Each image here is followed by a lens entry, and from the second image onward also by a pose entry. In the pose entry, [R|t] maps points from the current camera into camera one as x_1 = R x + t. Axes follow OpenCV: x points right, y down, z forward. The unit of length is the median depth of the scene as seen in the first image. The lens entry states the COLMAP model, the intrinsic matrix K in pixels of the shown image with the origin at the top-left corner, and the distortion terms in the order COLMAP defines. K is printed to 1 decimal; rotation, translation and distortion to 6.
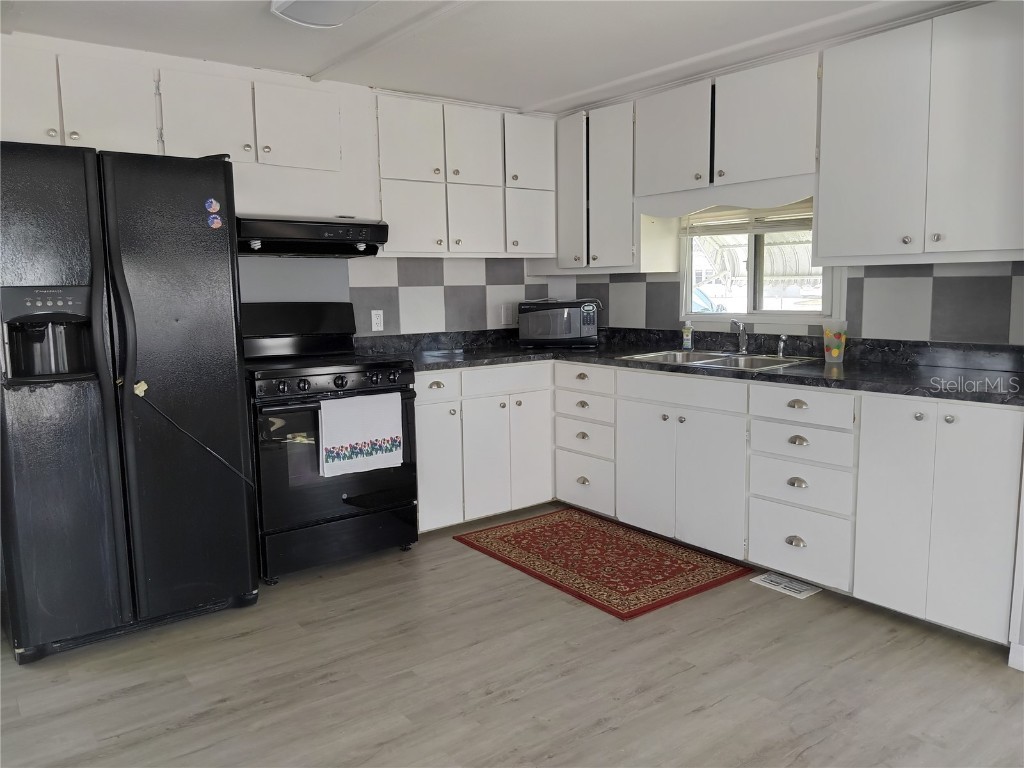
lens RADIAL K [[772.7, 0, 516.9], [0, 772.7, 381.0], [0, 0, 1]] dist [0.072037, -0.158847]
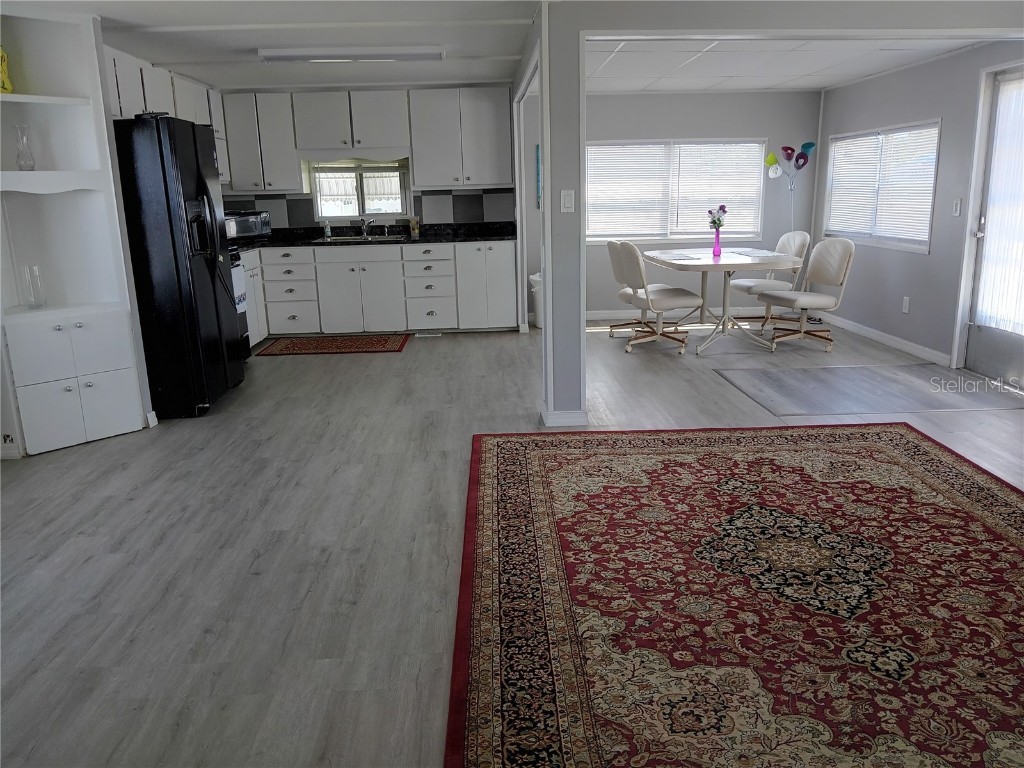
lens RADIAL K [[772.7, 0, 516.9], [0, 772.7, 381.0], [0, 0, 1]] dist [0.072037, -0.158847]
pose [[0.566730, -0.193816, 0.800782, -1.124924], [0.120679, 0.980982, 0.152023, 0.071240], [-0.815018, 0.010481, 0.579341, -0.431727]]
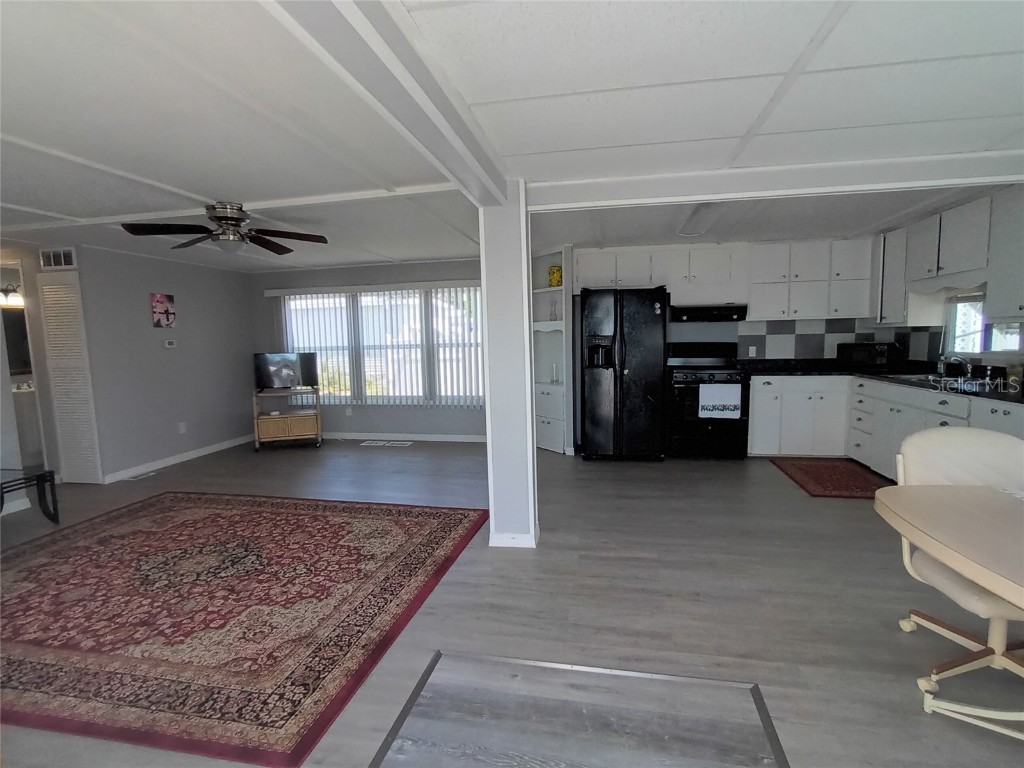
lens RADIAL K [[514.3, 0, 508.4], [0, 514.3, 386.6], [0, 0, 1]] dist [0.001179, 0.012073]
pose [[0.653235, 0.074269, -0.753504, 0.468936], [-0.085931, 0.996020, 0.023676, 0.039445], [0.752264, 0.049283, 0.657017, -0.397659]]
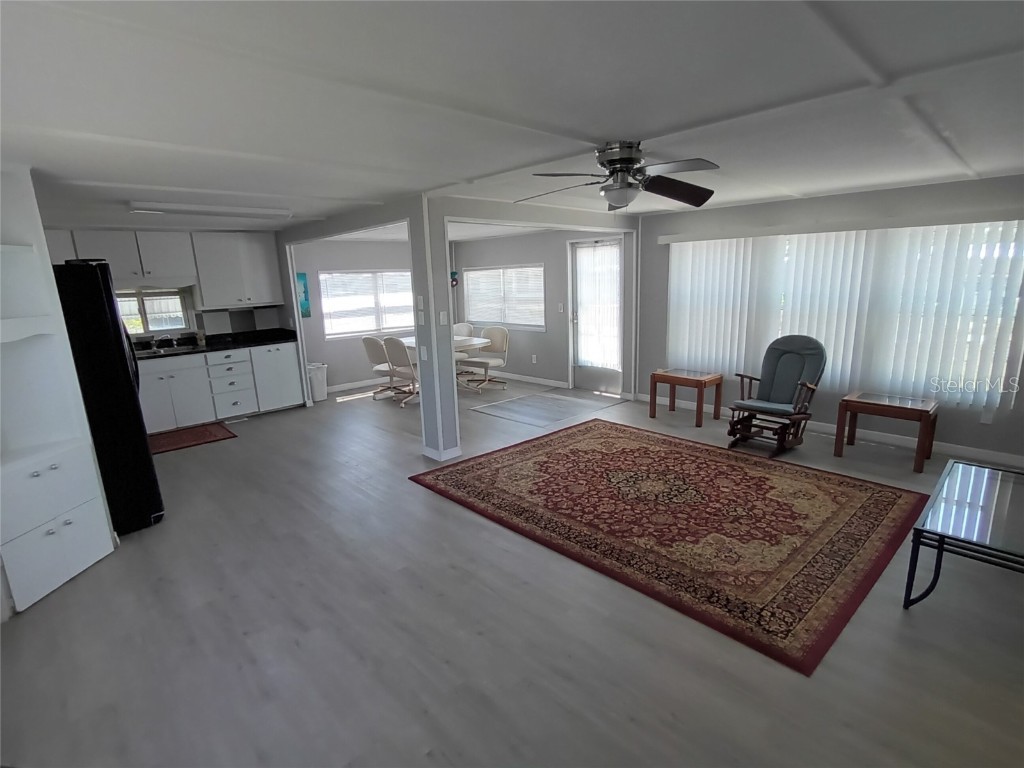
lens RADIAL K [[518.3, 0, 511.8], [0, 518.3, 398.5], [0, 0, 1]] dist [-0.056884, 0.040892]
pose [[-0.102215, -0.210038, 0.972335, -1.335809], [0.164659, 0.960399, 0.224769, -0.061624], [-0.981040, 0.183078, -0.063582, 0.081368]]
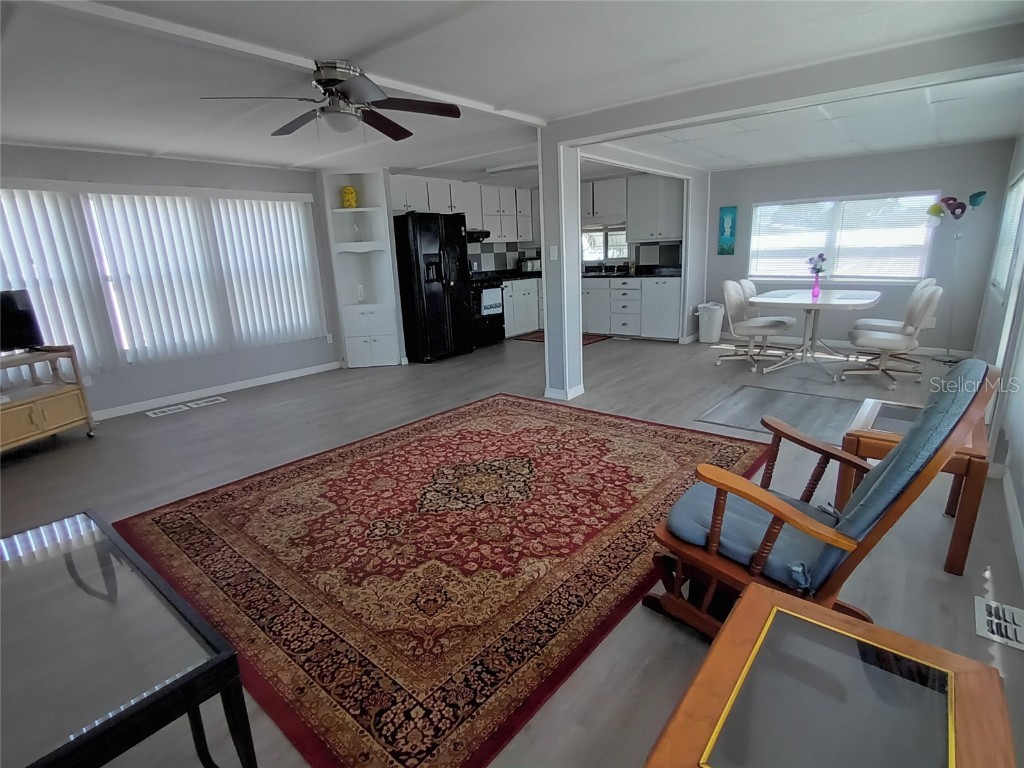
lens RADIAL K [[522.3, 0, 508.4], [0, 522.3, 396.5], [0, 0, 1]] dist [-0.073794, 0.041826]
pose [[0.975175, -0.084182, 0.204811, -0.531738], [0.056070, 0.988649, 0.139389, 0.141578], [-0.214220, -0.124445, 0.968826, -0.955459]]
